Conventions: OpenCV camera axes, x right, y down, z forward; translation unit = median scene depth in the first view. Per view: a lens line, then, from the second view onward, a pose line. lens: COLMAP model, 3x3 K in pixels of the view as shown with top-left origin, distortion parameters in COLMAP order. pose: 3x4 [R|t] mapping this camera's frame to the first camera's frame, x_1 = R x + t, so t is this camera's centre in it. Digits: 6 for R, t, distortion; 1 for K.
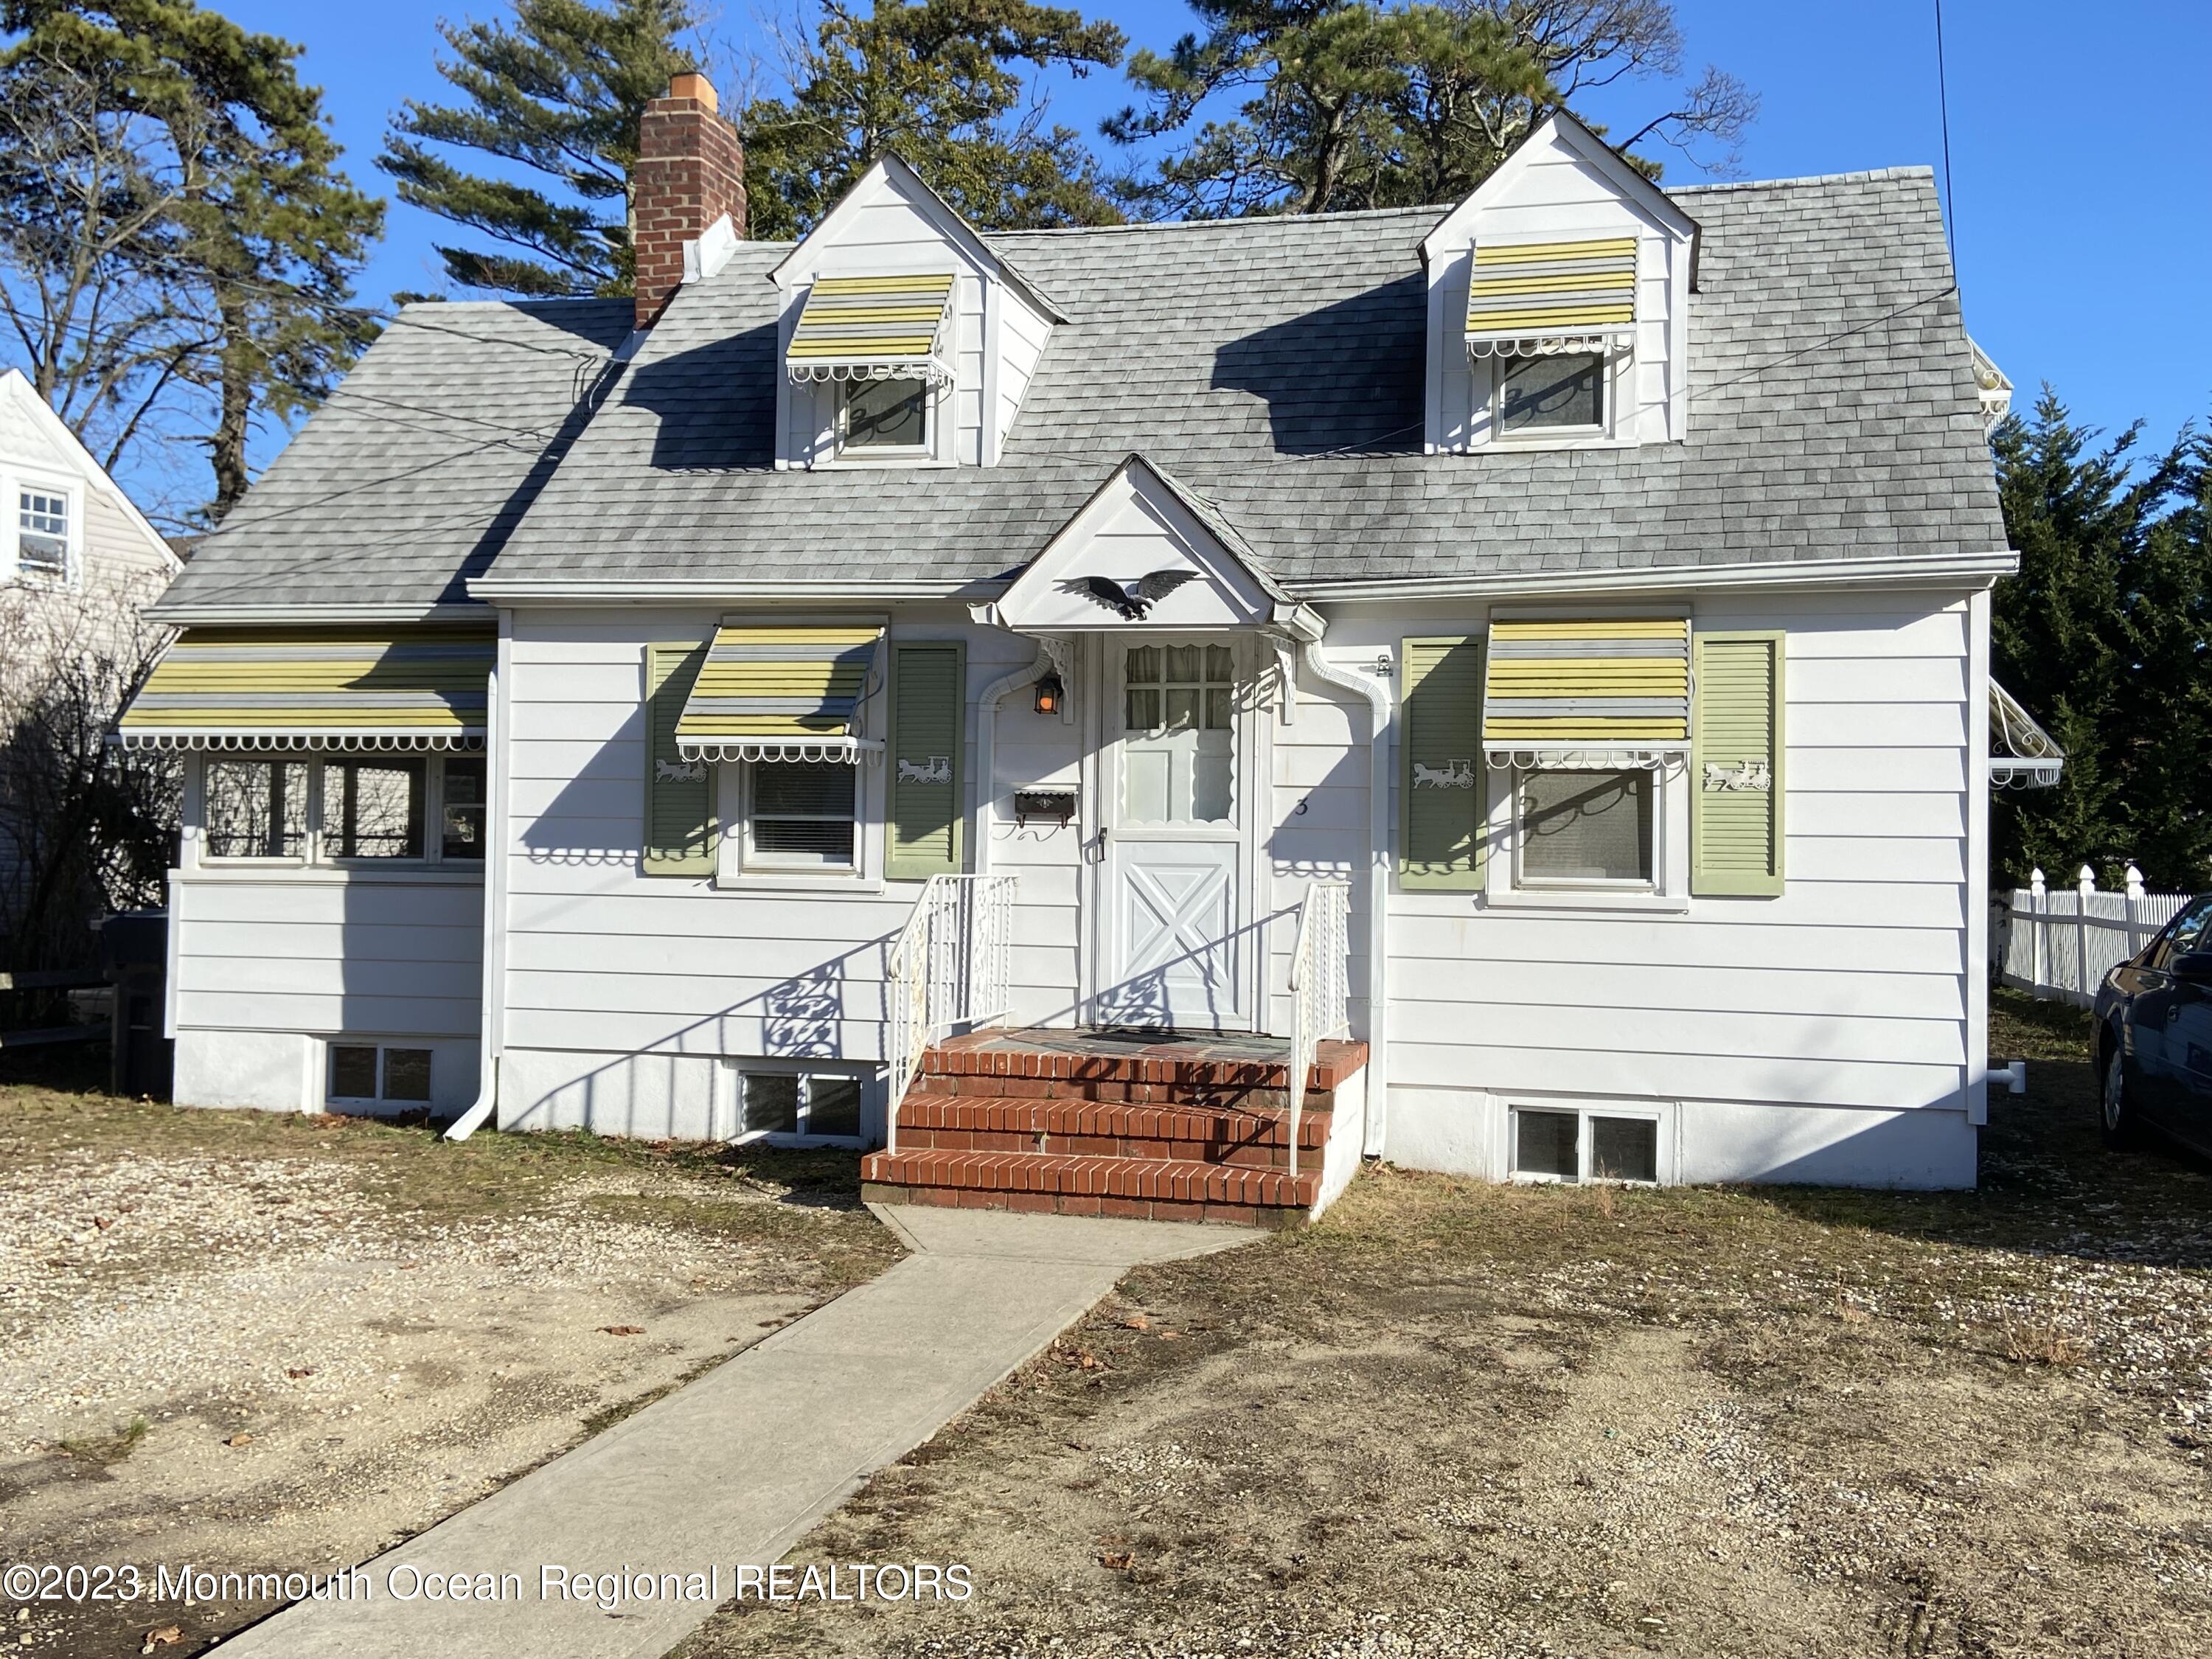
lens RADIAL K [[2154.3, 0, 1092.7], [0, 2154.3, 819.2], [0, 0, 1]] dist [0.110811, 0.000000]
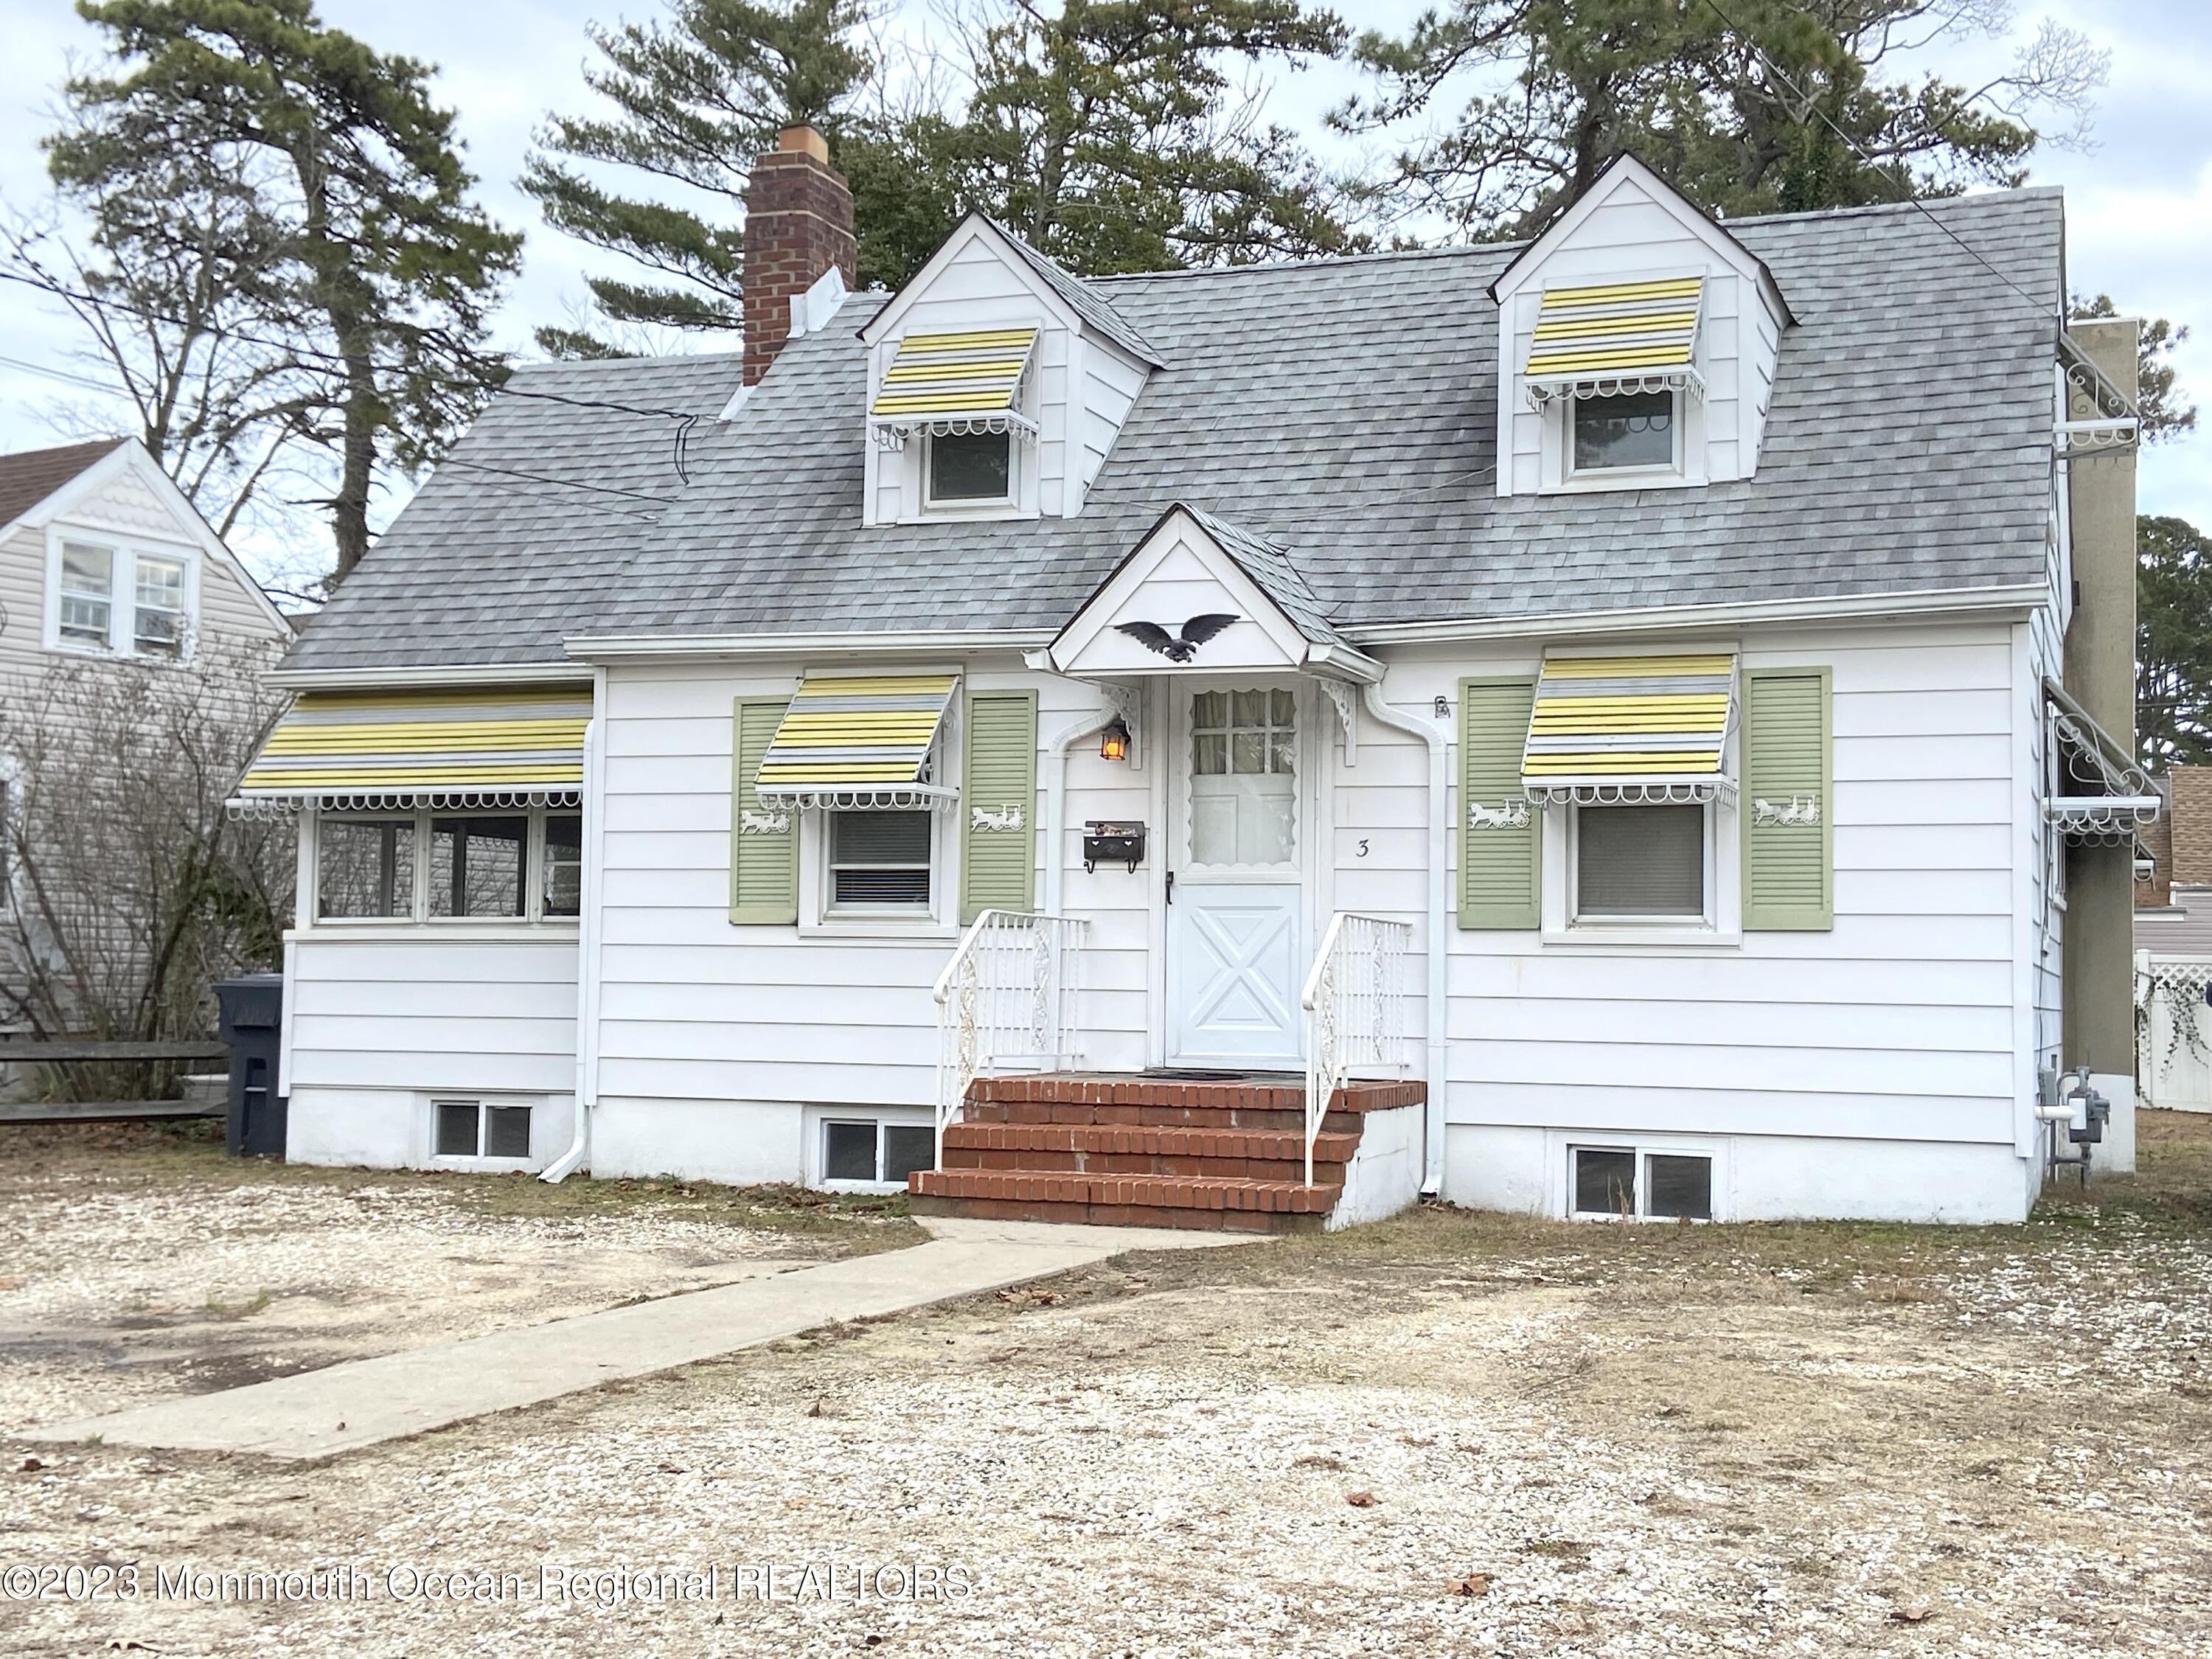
lens RADIAL K [[2771.8, 0, 1109.8], [0, 2771.8, 848.2], [0, 0, 1]] dist [0.146806, 0.000000]
pose [[0.993891, -0.006537, -0.110172, 0.109146], [0.002042, 0.999162, -0.040869, 0.041848], [0.110346, 0.040394, 0.993072, -0.265390]]
